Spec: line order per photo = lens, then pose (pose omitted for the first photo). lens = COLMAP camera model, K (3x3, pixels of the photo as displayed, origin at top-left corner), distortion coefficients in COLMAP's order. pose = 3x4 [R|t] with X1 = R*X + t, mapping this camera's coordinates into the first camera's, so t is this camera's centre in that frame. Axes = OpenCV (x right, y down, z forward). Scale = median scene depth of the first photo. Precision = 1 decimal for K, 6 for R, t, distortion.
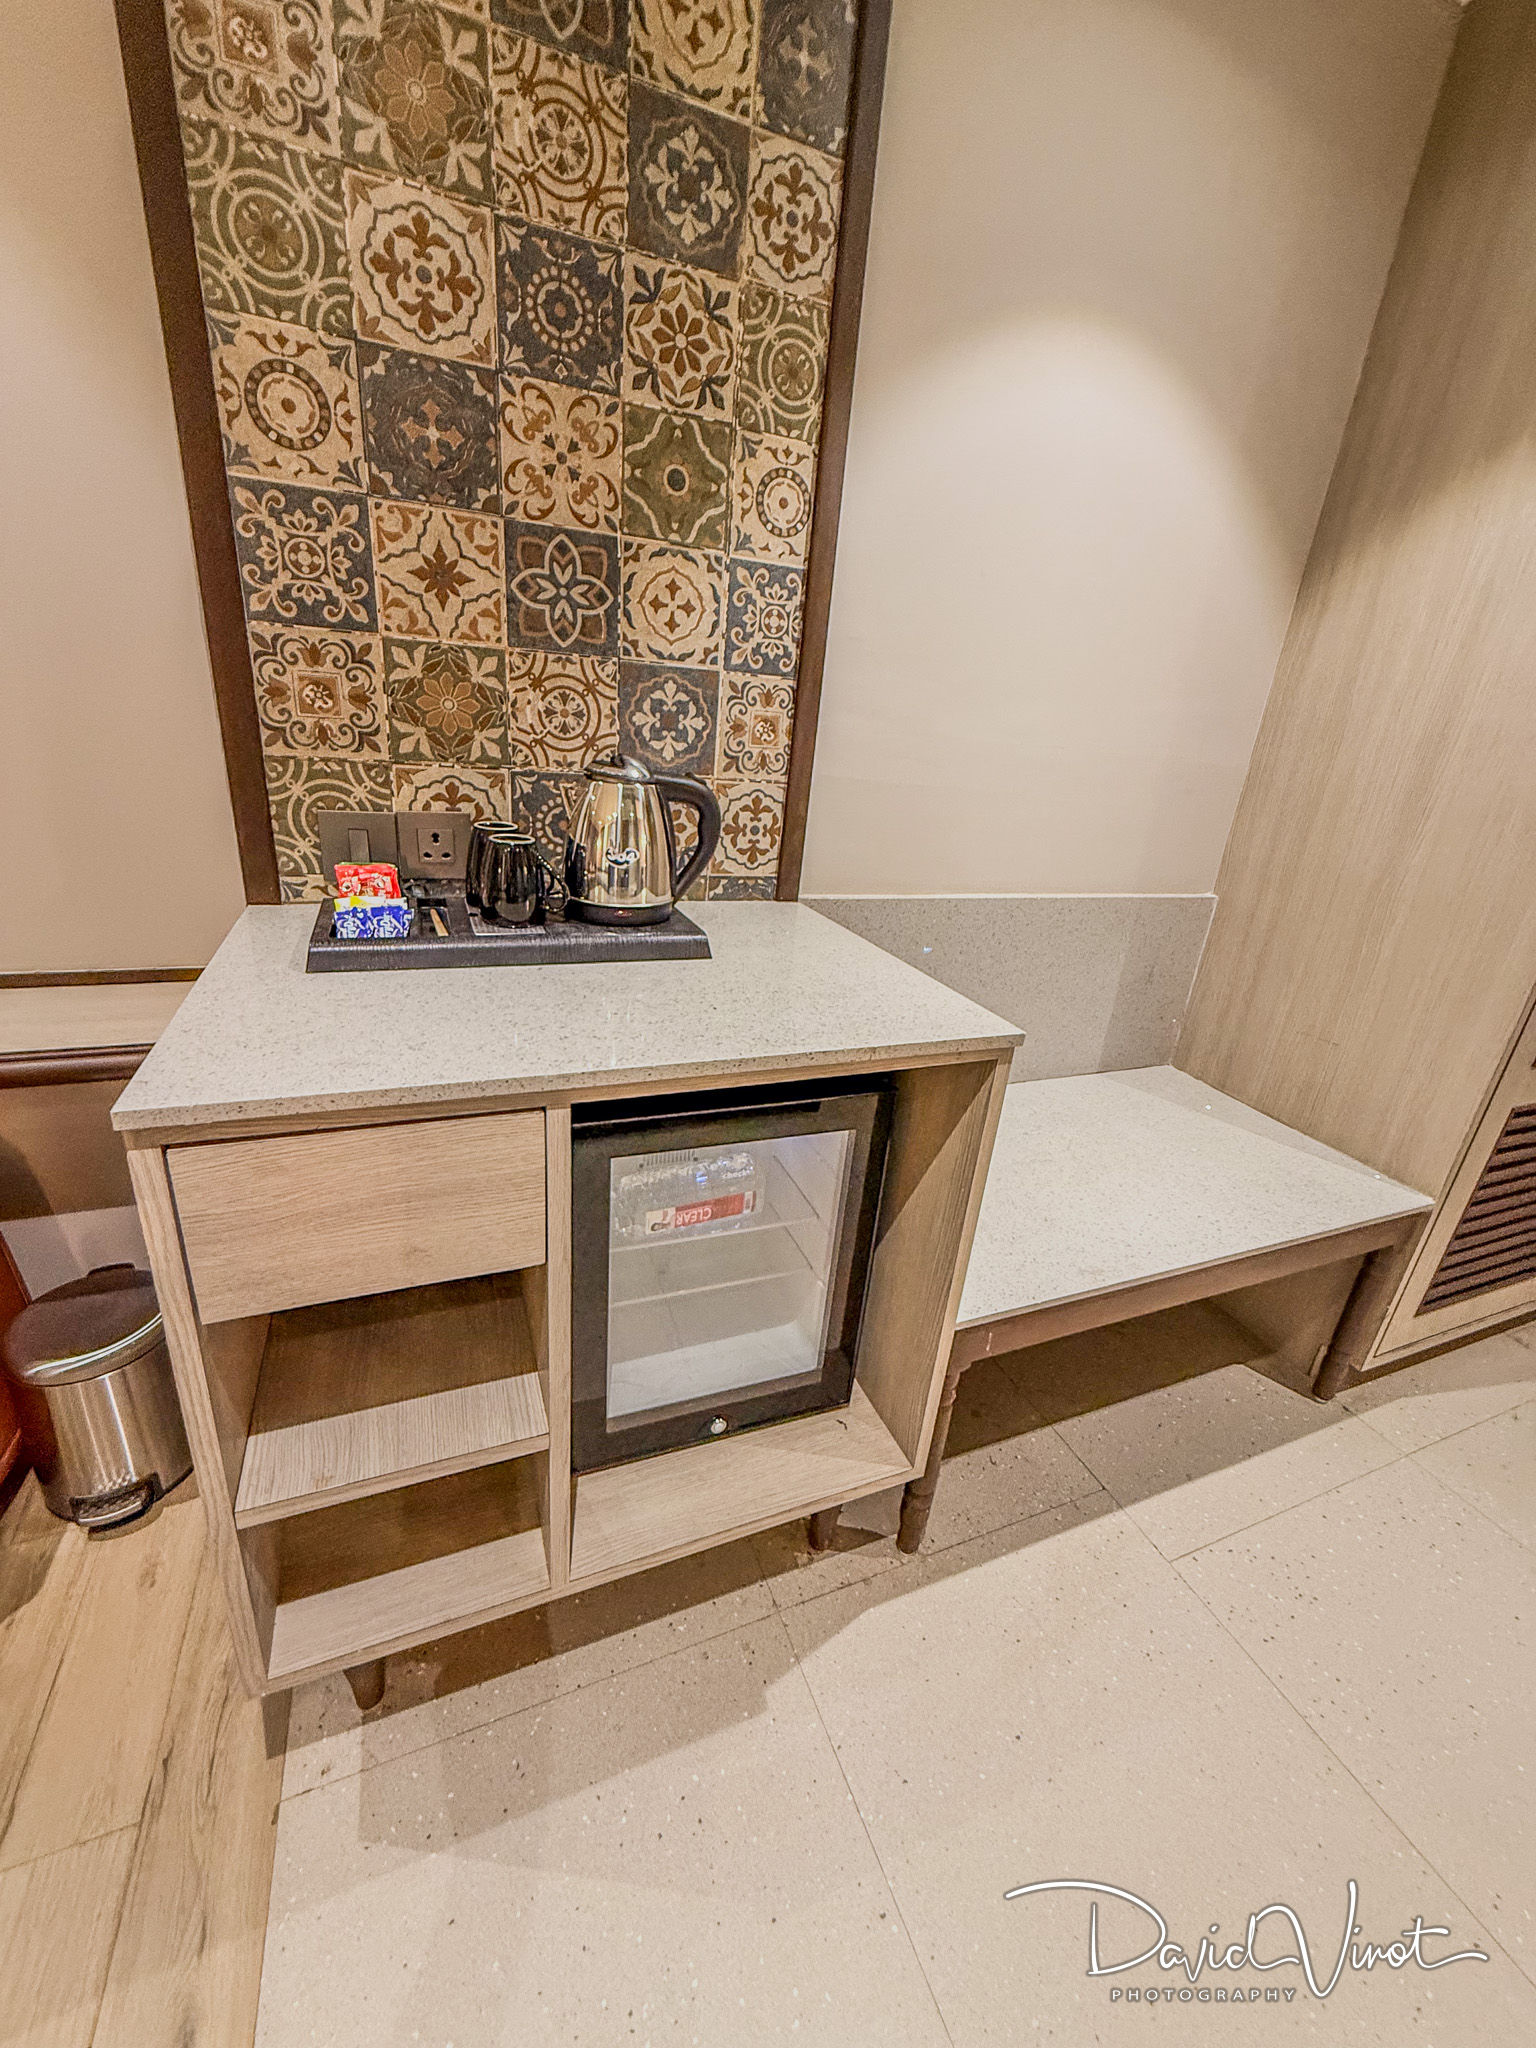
lens RADIAL K [[832.1, 0, 768.0], [0, 832.1, 1024.0], [0, 0, 1]] dist [-0.001580, -0.000428]
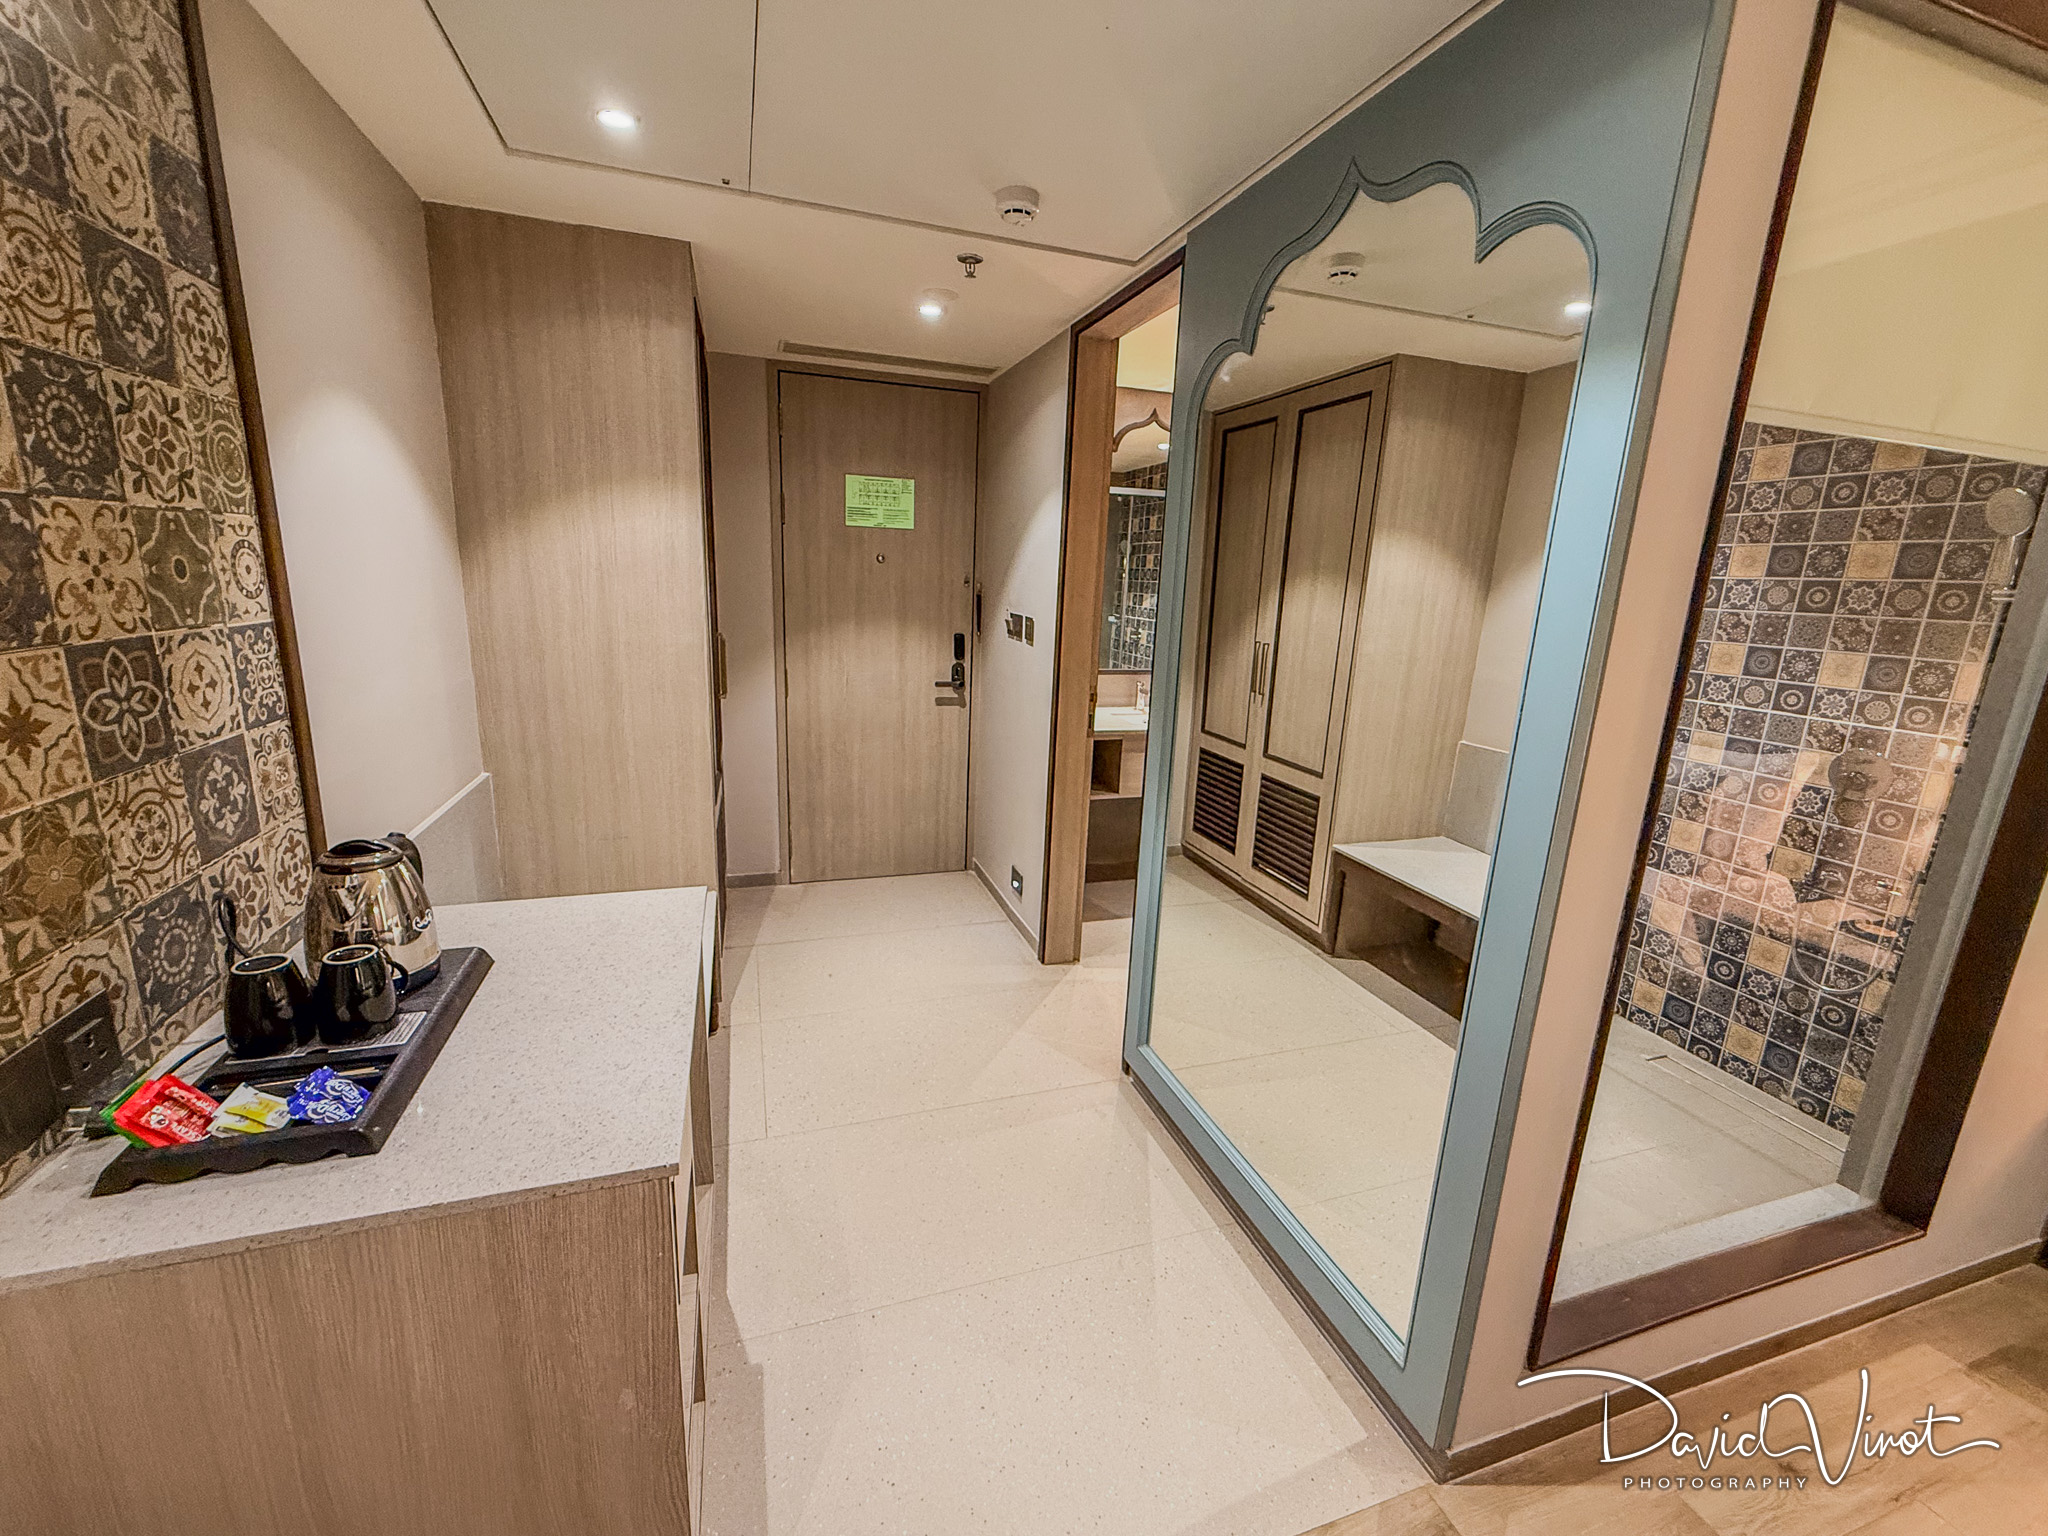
lens RADIAL K [[832.1, 0, 1018.2], [0, 832.1, 765.8], [0, 0, 1]] dist [-0.001580, -0.000428]
pose [[0.094940, -0.307692, 0.946738, -1.053815], [0.339170, 0.904130, 0.259832, -0.392478], [-0.935922, 0.296437, 0.190198, -0.019032]]
